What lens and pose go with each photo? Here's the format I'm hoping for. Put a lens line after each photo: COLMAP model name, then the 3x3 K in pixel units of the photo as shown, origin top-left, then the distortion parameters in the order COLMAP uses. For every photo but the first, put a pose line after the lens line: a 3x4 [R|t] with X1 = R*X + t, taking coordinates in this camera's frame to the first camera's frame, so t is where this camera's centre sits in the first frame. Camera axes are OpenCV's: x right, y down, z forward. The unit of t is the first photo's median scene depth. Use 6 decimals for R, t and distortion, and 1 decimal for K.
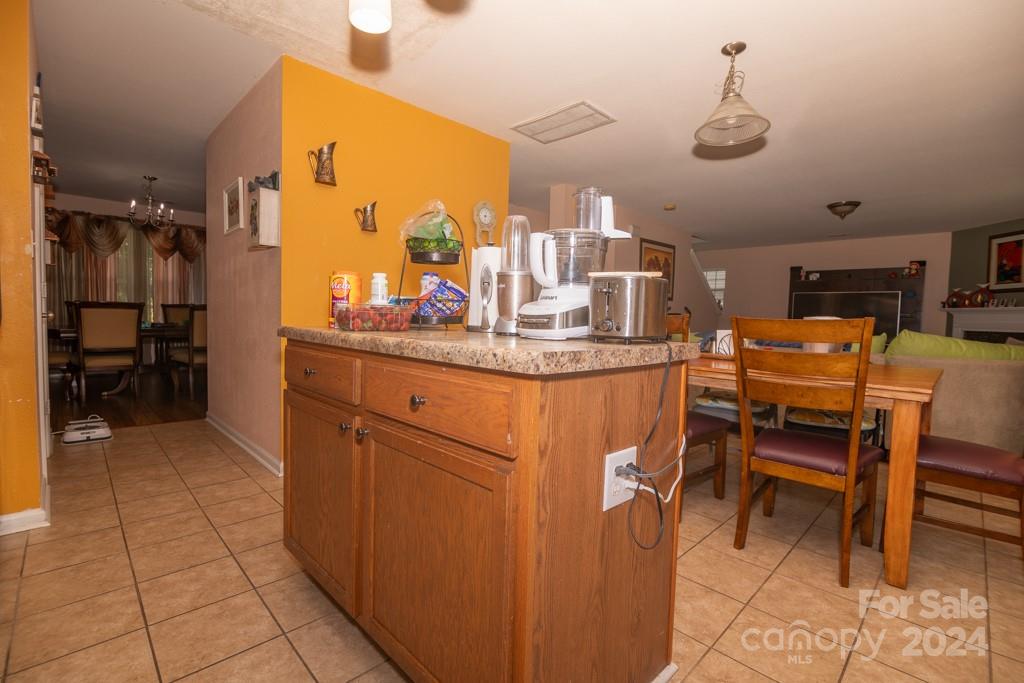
lens RADIAL K [[462.6, 0, 499.0], [0, 462.6, 338.6], [0, 0, 1]] dist [-0.011623, -0.002250]
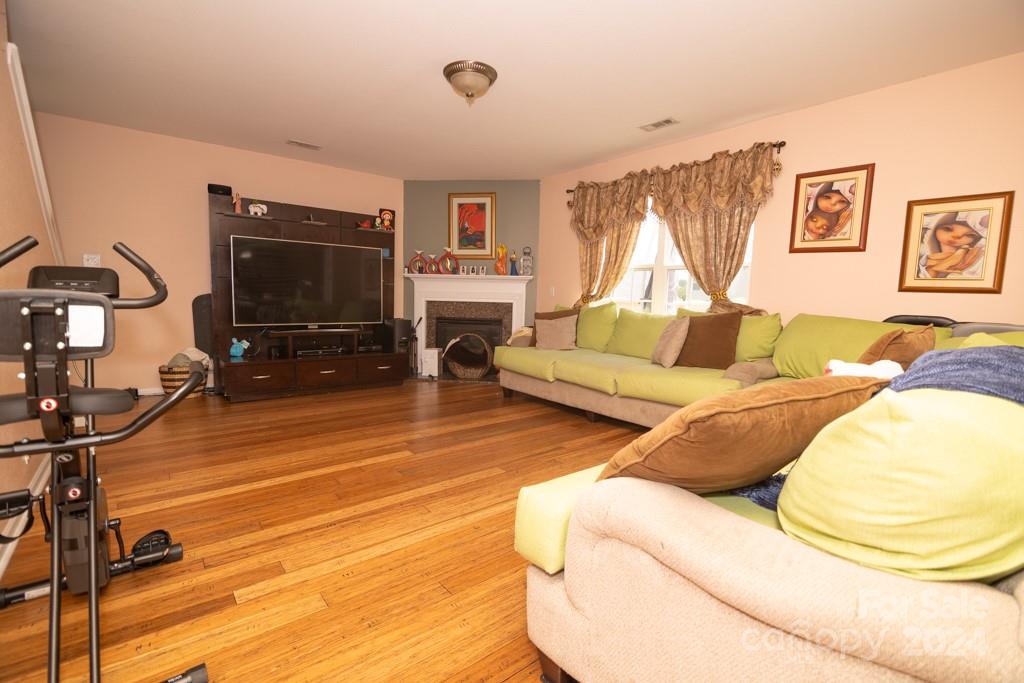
lens RADIAL K [[462.6, 0, 518.7], [0, 462.6, 337.2], [0, 0, 1]] dist [-0.011623, -0.002250]
pose [[0.086470, -0.108606, 0.990317, 0.168726], [0.024975, 0.993964, 0.106825, -0.038735], [-0.995941, 0.015496, 0.088660, 0.765401]]
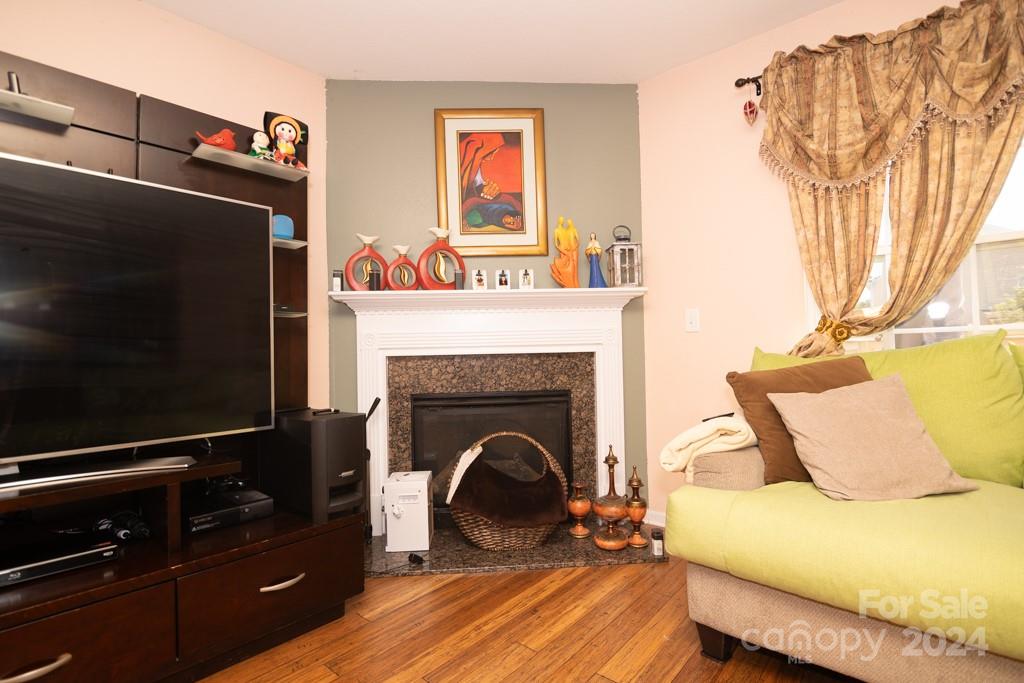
lens RADIAL K [[495.5, 0, 520.5], [0, 495.5, 333.1], [0, 0, 1]] dist [-0.000510, -0.001137]
pose [[-0.090736, 0.013518, 0.995783, 0.637368], [0.065649, 0.997814, -0.007564, -0.026478], [-0.993709, 0.064686, -0.091426, 0.948940]]
